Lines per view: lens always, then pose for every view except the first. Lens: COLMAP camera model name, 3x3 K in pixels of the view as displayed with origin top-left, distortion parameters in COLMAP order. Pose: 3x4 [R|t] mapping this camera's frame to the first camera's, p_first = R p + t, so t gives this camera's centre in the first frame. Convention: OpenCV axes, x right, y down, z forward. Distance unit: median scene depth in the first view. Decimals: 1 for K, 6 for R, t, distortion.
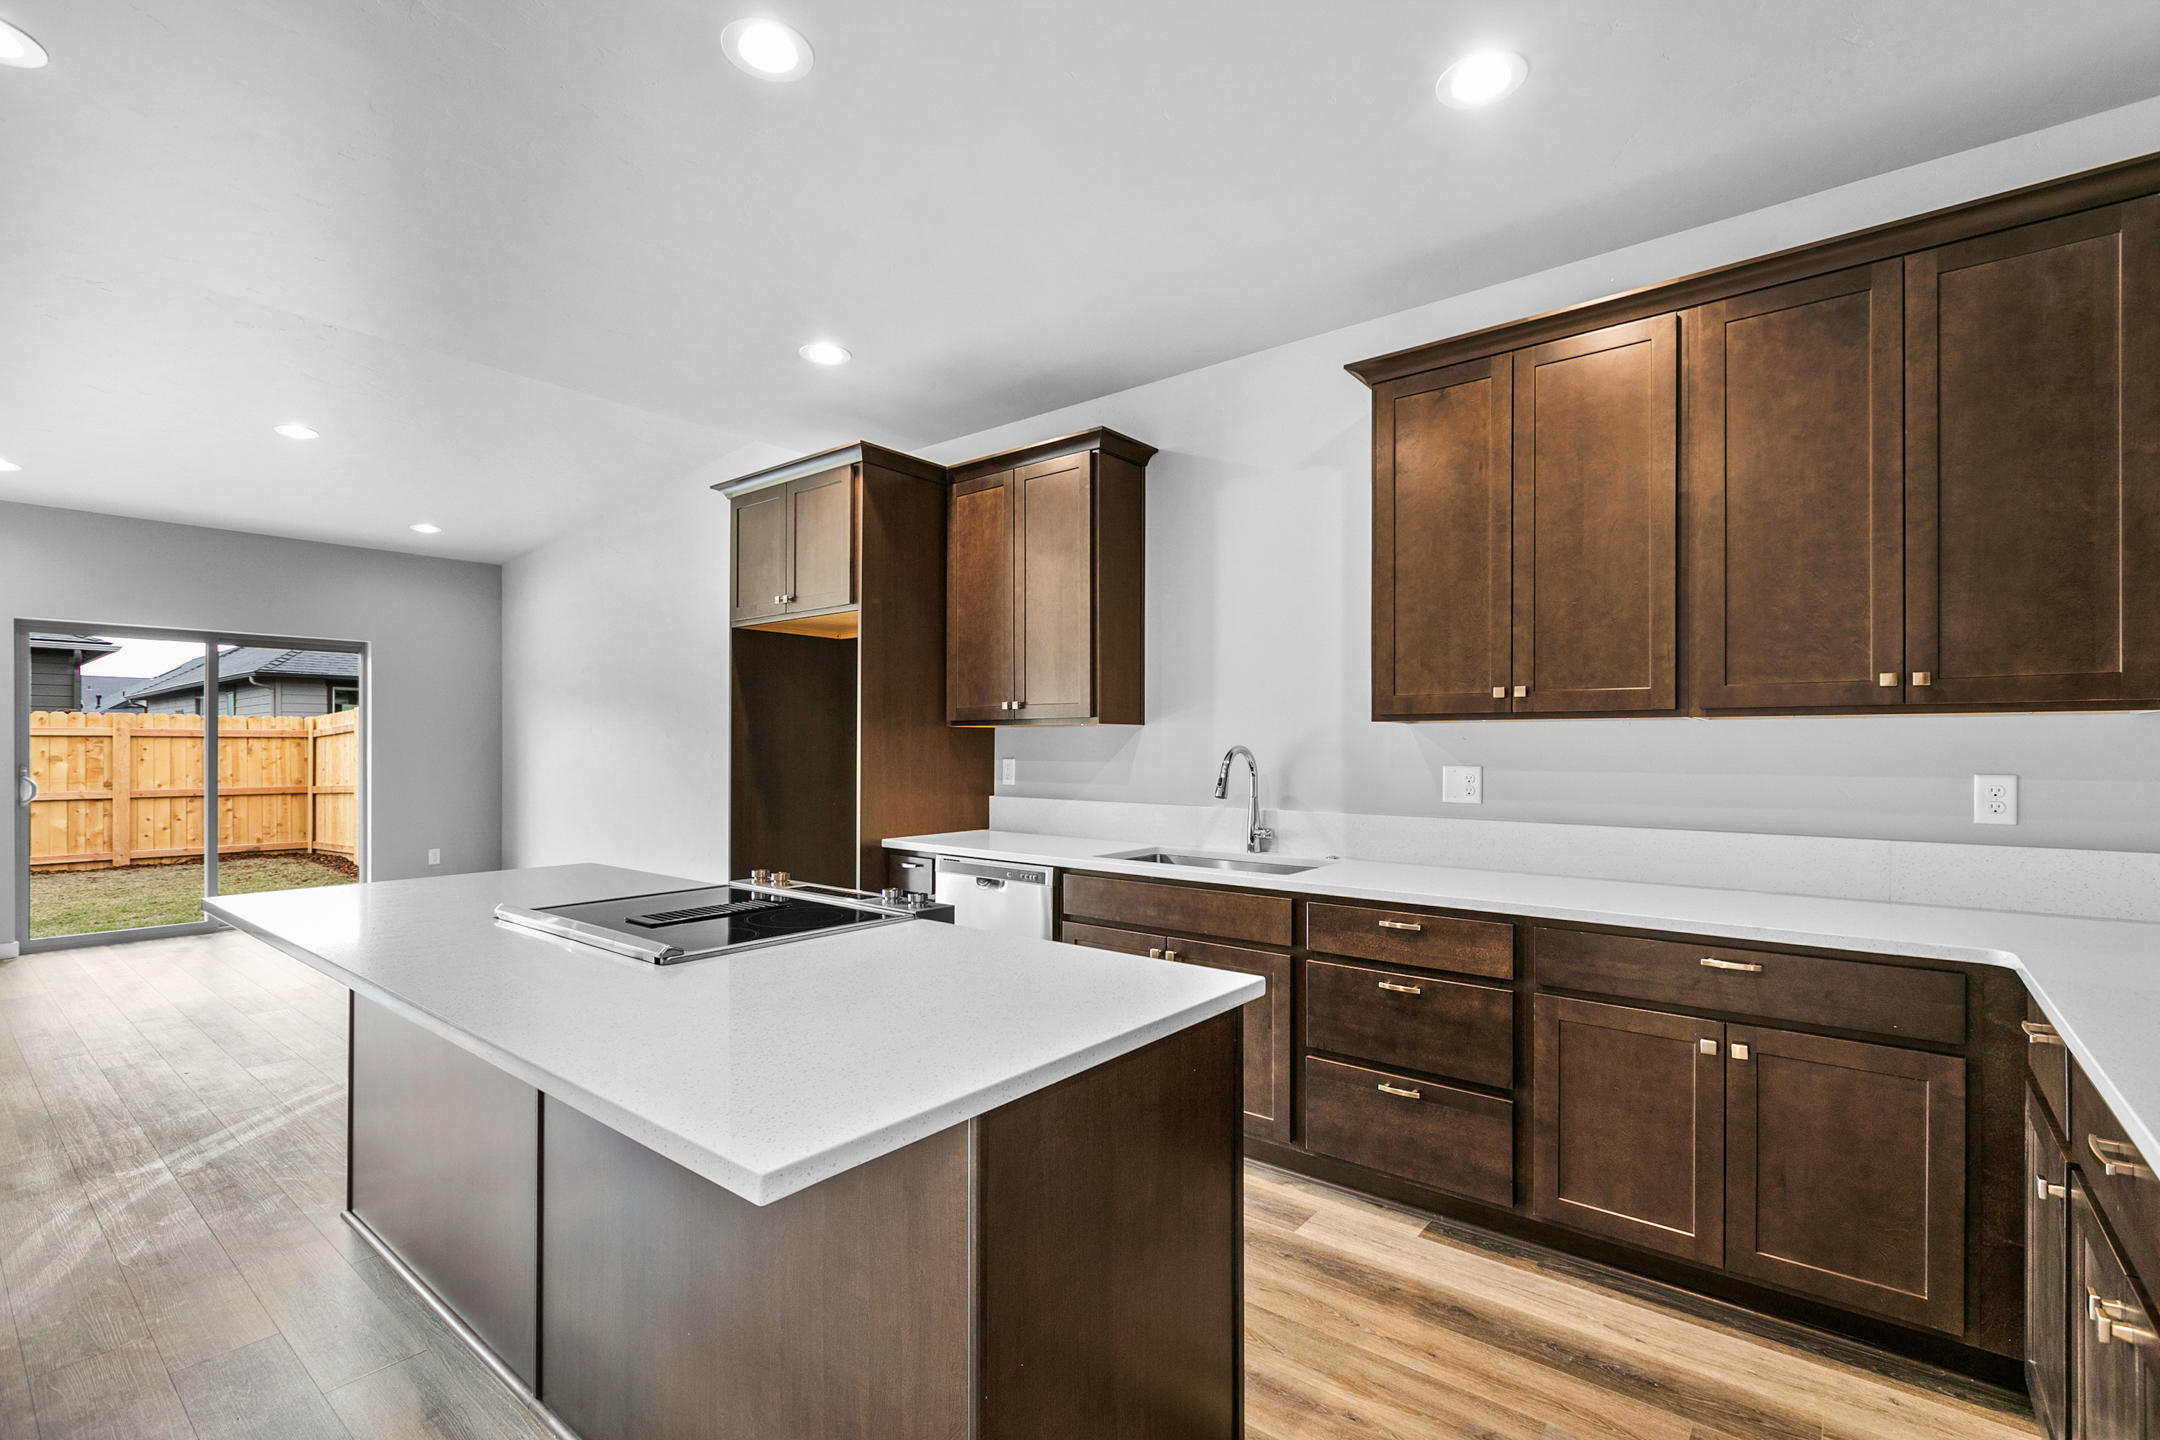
lens RADIAL K [[972.9, 0, 1096.7], [0, 972.9, 753.3], [0, 0, 1]] dist [0.003986, -0.000711]
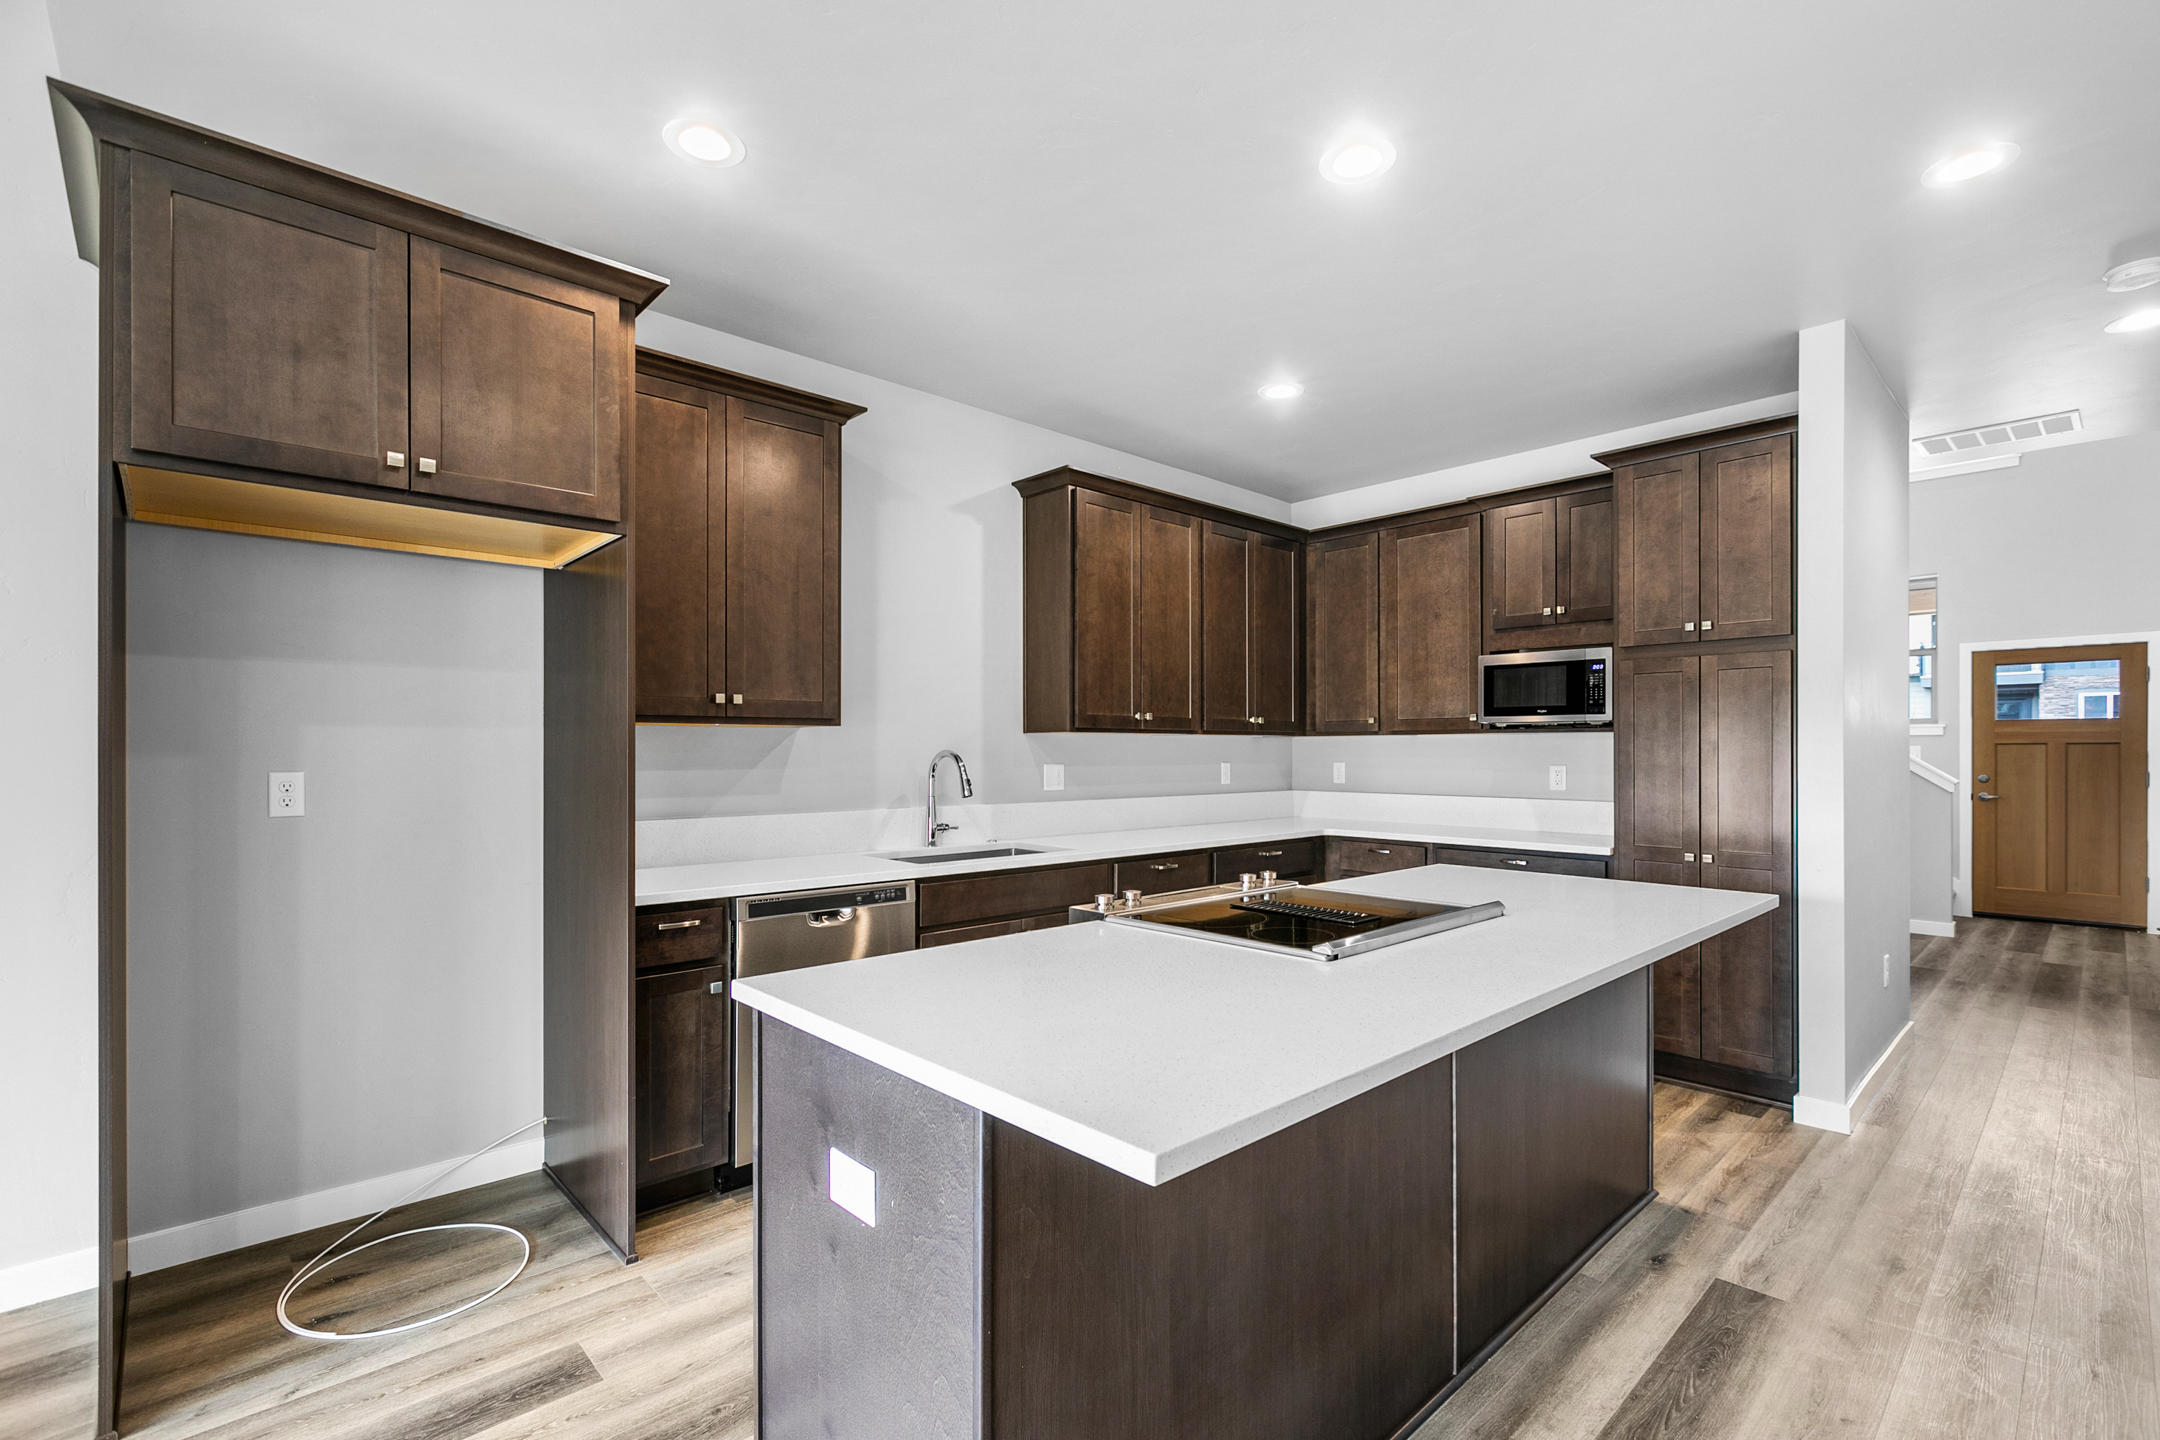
lens RADIAL K [[972.9, 0, 1097.2], [0, 972.9, 749.8], [0, 0, 1]] dist [0.003986, -0.000711]
pose [[0.141185, -0.002765, 0.989979, -1.027480], [0.005216, 0.999984, 0.002049, -0.010396], [-0.989969, 0.004875, 0.141197, 0.753904]]
